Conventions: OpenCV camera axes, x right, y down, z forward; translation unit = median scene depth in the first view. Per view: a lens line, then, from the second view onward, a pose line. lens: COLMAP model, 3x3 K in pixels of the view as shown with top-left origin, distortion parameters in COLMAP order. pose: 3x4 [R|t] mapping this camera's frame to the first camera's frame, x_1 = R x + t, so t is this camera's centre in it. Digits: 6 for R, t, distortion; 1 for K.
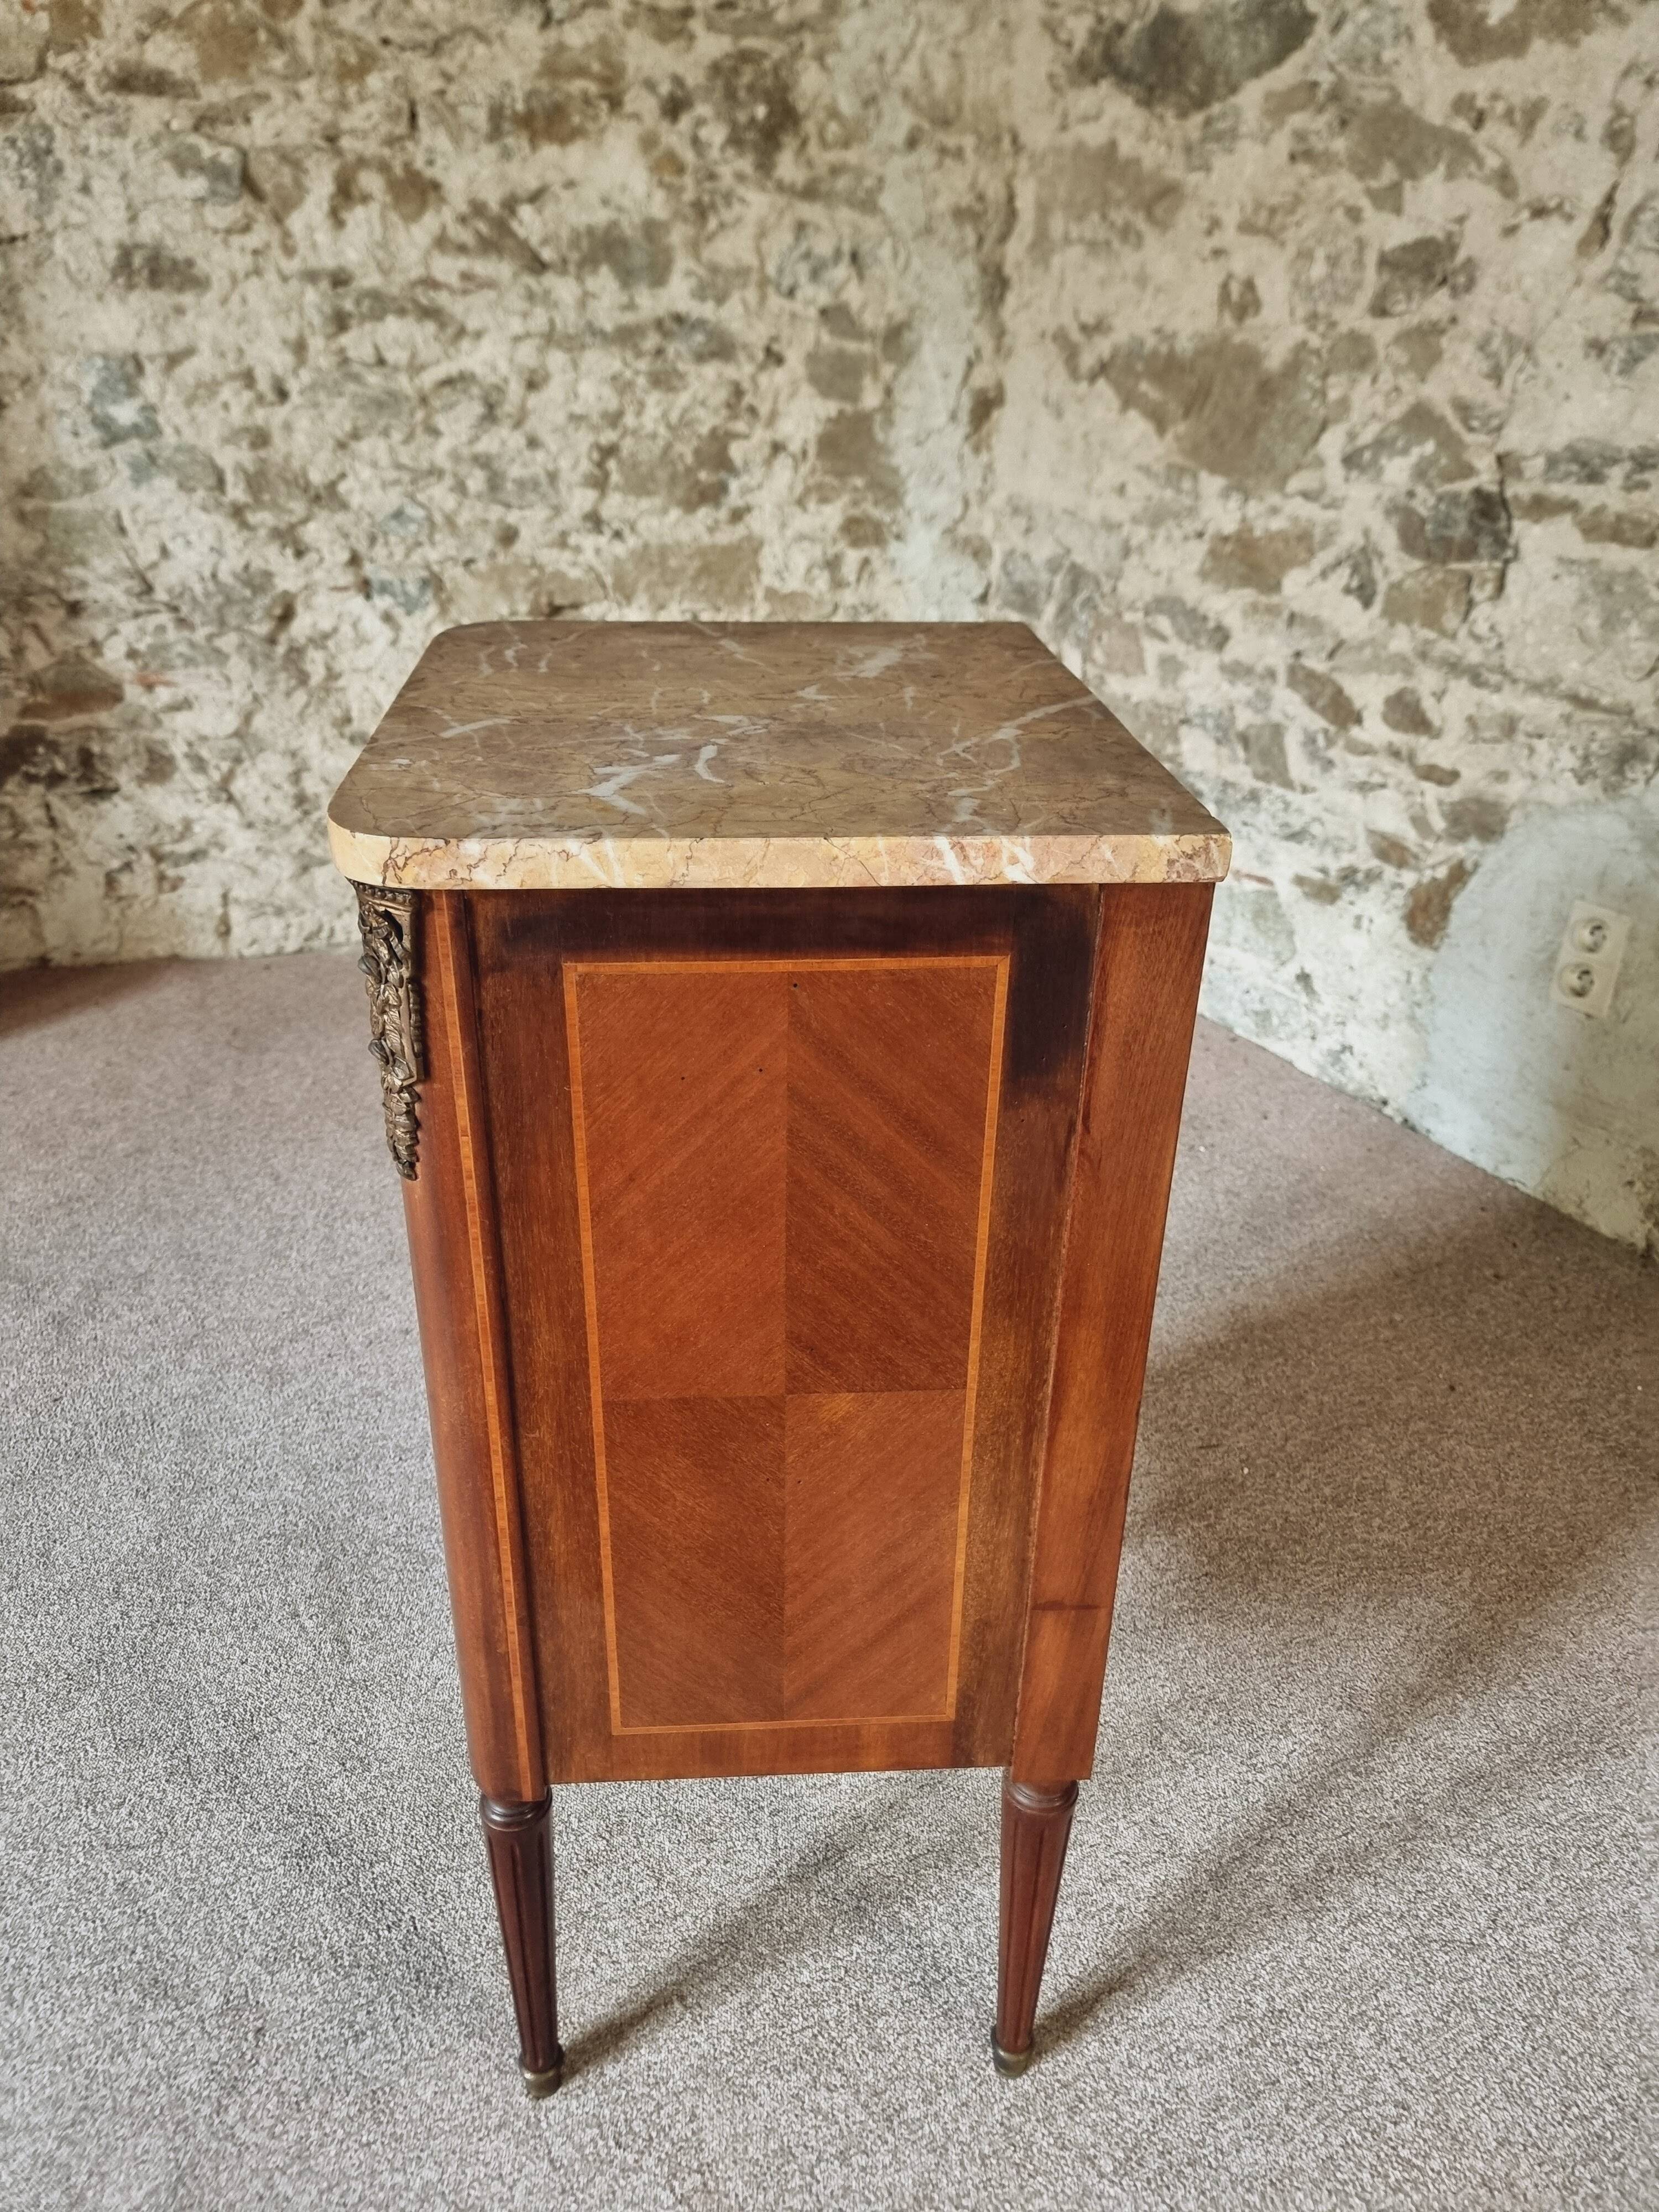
lens RADIAL K [[1556.5, 0, 793.9], [0, 1556.5, 1103.6], [0, 0, 1]] dist [0.043955, -0.042123]
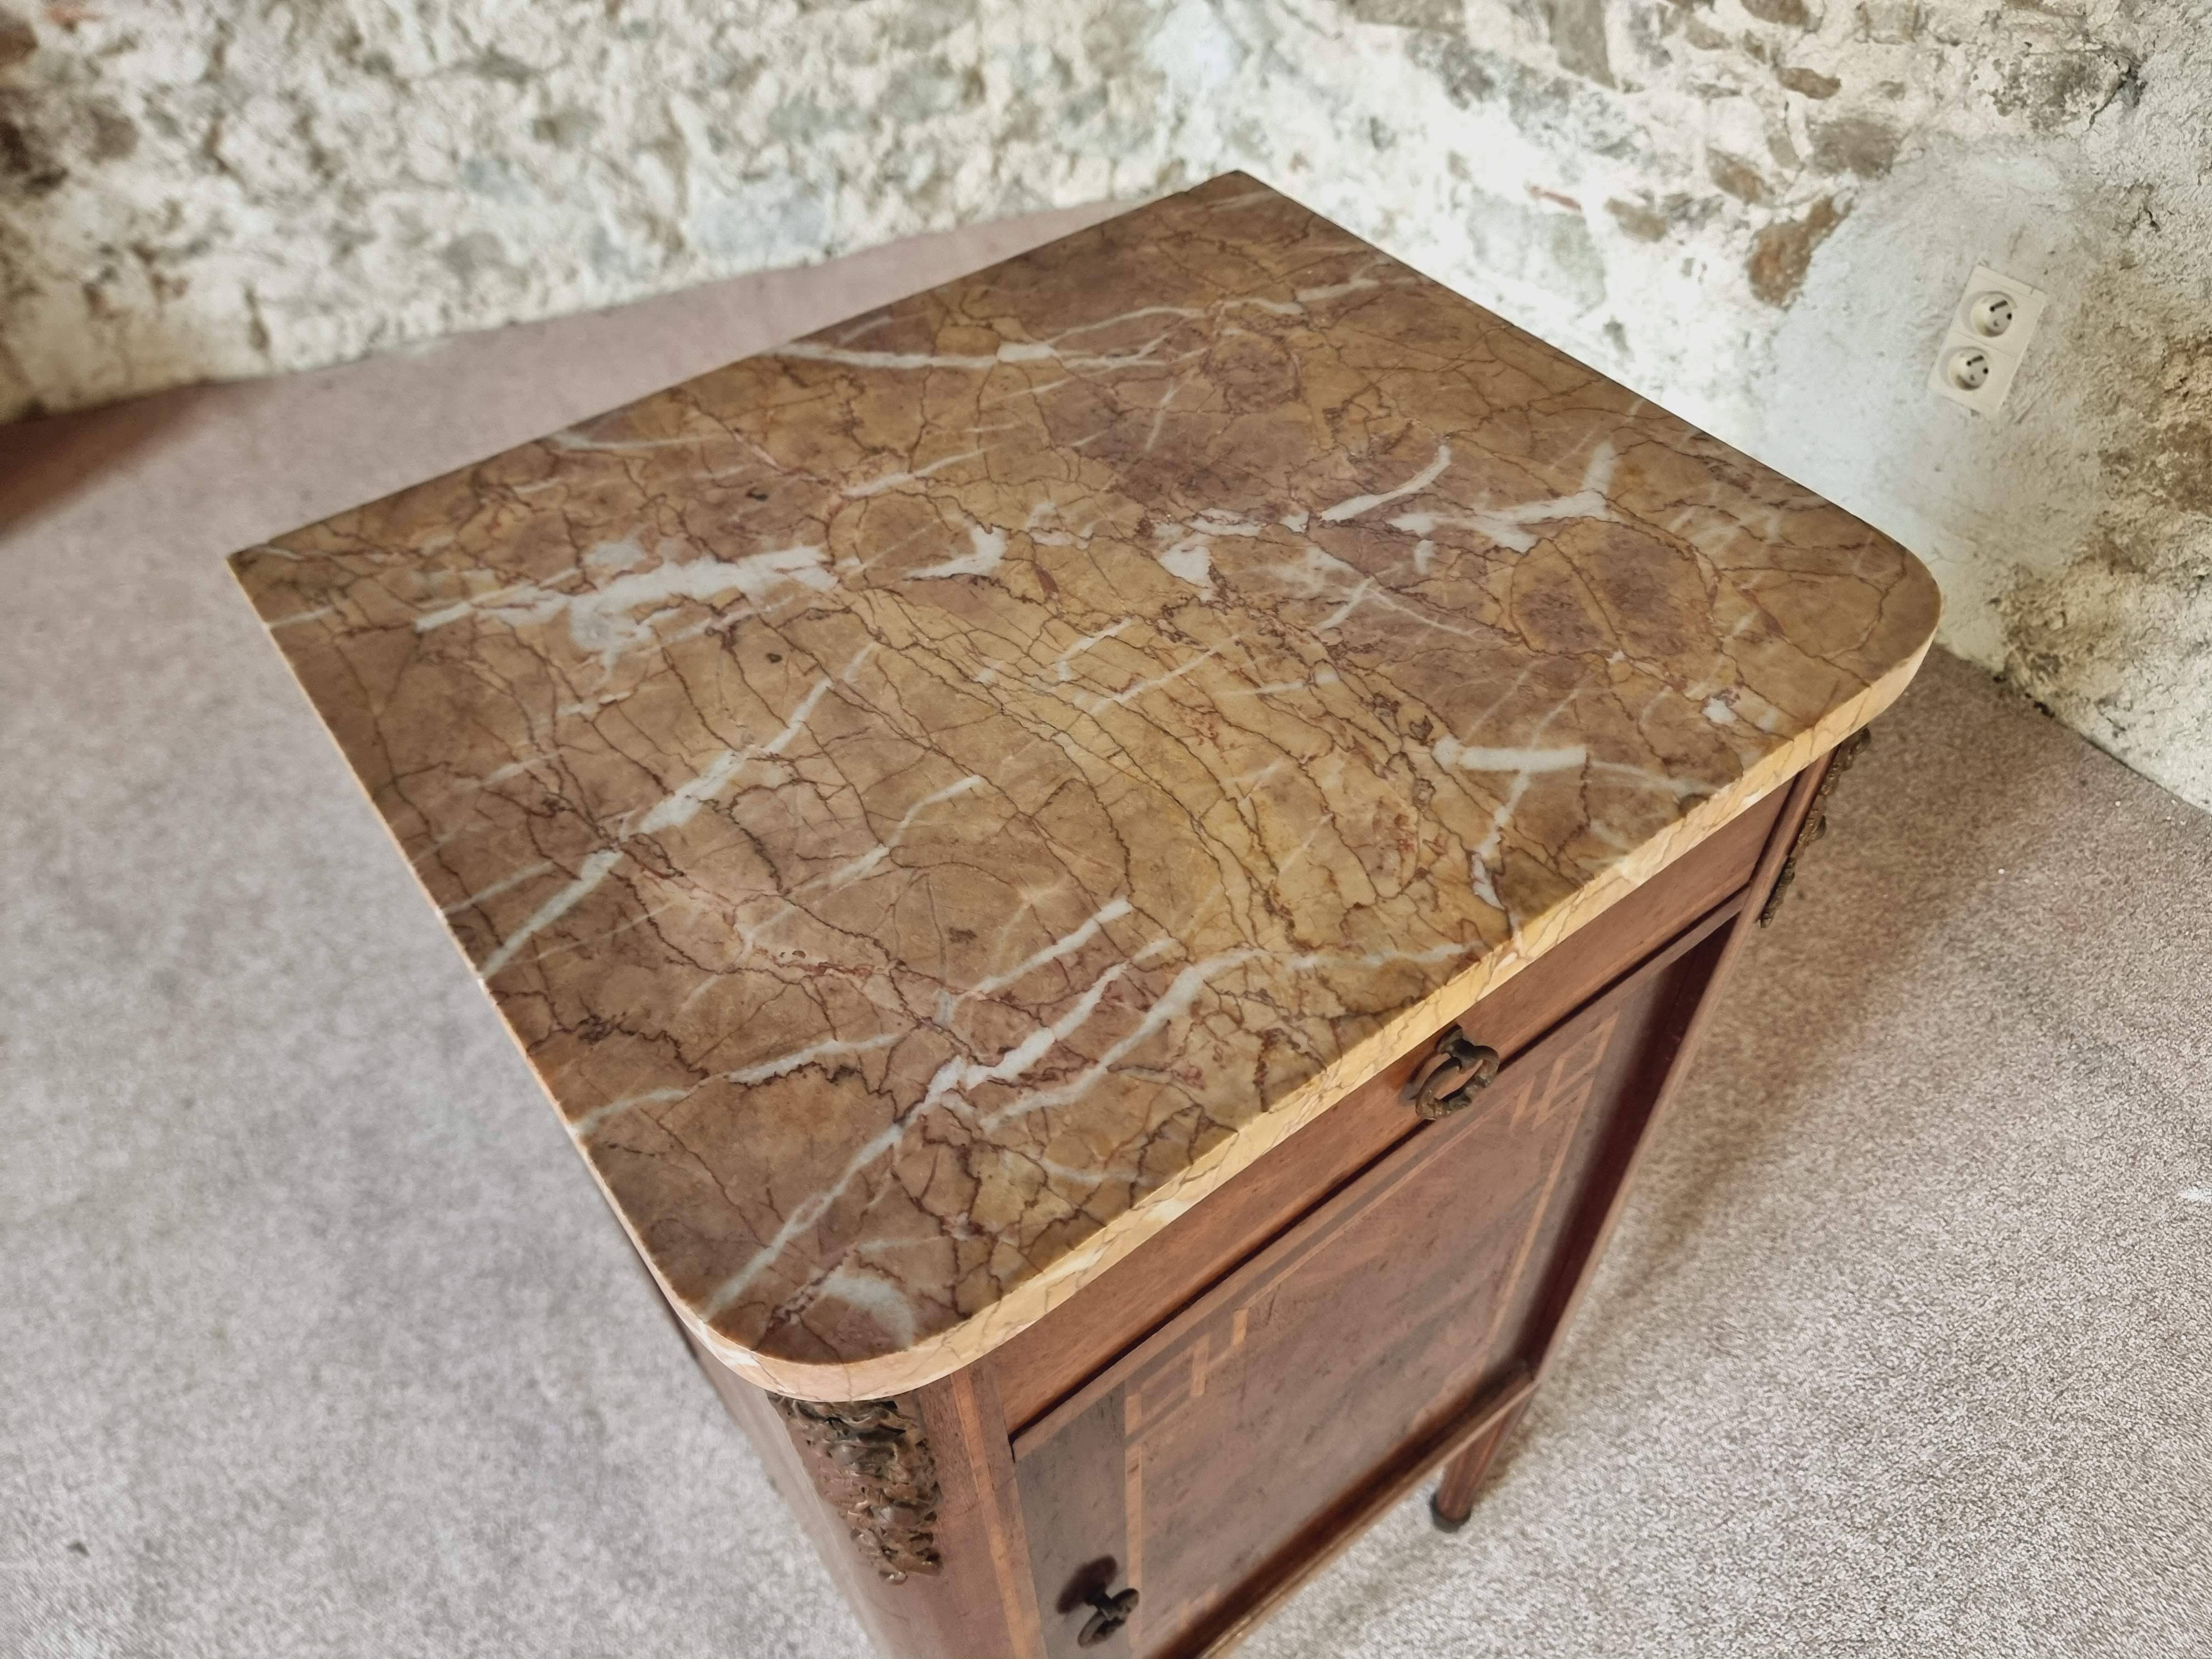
lens RADIAL K [[1558.8, 0, 1126.4], [0, 1558.8, 832.2], [0, 0, 1]] dist [0.059208, -0.065423]
pose [[0.992703, -0.103173, 0.062423, -0.010239], [0.075256, 0.934535, 0.347823, -0.150051], [-0.094222, -0.340587, 0.935480, 0.164984]]
